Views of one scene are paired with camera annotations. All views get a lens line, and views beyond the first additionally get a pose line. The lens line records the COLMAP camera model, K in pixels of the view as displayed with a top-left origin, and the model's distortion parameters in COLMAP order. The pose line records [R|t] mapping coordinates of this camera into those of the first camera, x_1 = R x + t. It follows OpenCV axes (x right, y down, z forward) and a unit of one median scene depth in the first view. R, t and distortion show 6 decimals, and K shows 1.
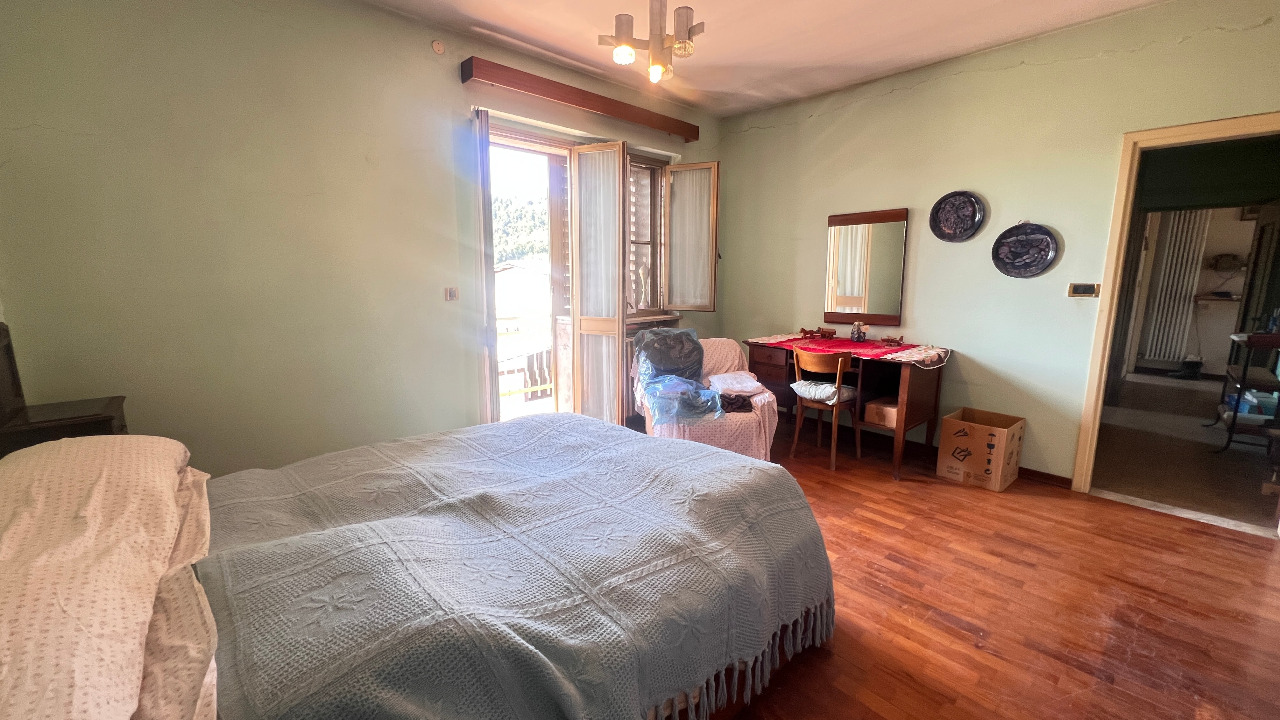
lens RADIAL K [[510.1, 0, 633.5], [0, 510.1, 358.2], [0, 0, 1]] dist [0.000357, 0.000159]
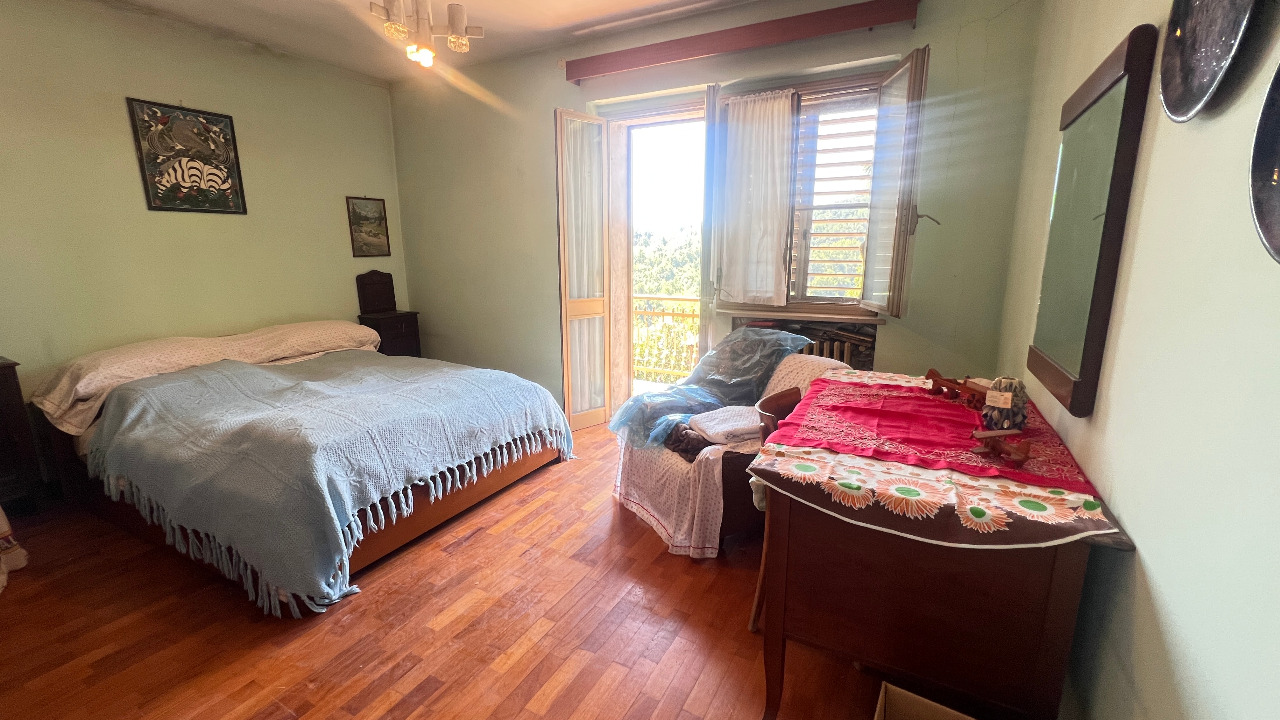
lens RADIAL K [[510.5, 0, 636.2], [0, 510.5, 357.2], [0, 0, 1]] dist [-0.001605, 0.000362]
pose [[0.339286, 0.189089, -0.921483, 0.992780], [-0.150104, 0.977920, 0.145402, -0.142878], [0.928630, 0.088985, 0.360177, 0.854006]]
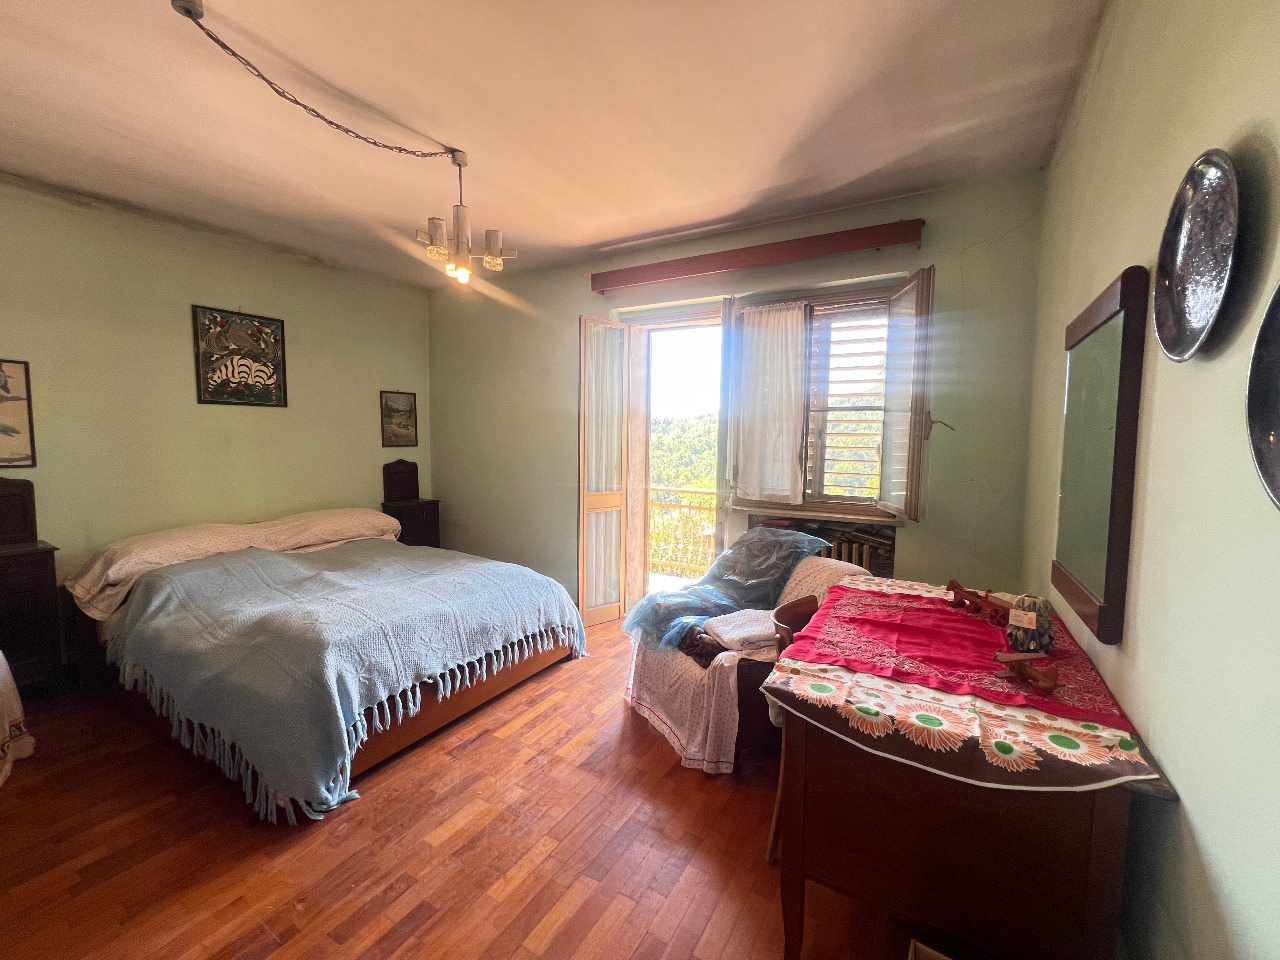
lens RADIAL K [[510.7, 0, 636.6], [0, 510.7, 477.7], [0, 0, 1]] dist [-0.002253, 0.000755]
pose [[0.303788, 0.077020, -0.949621, 0.999396], [-0.167640, 0.985497, 0.026301, -0.167630], [0.937875, 0.151204, 0.312294, 0.852032]]
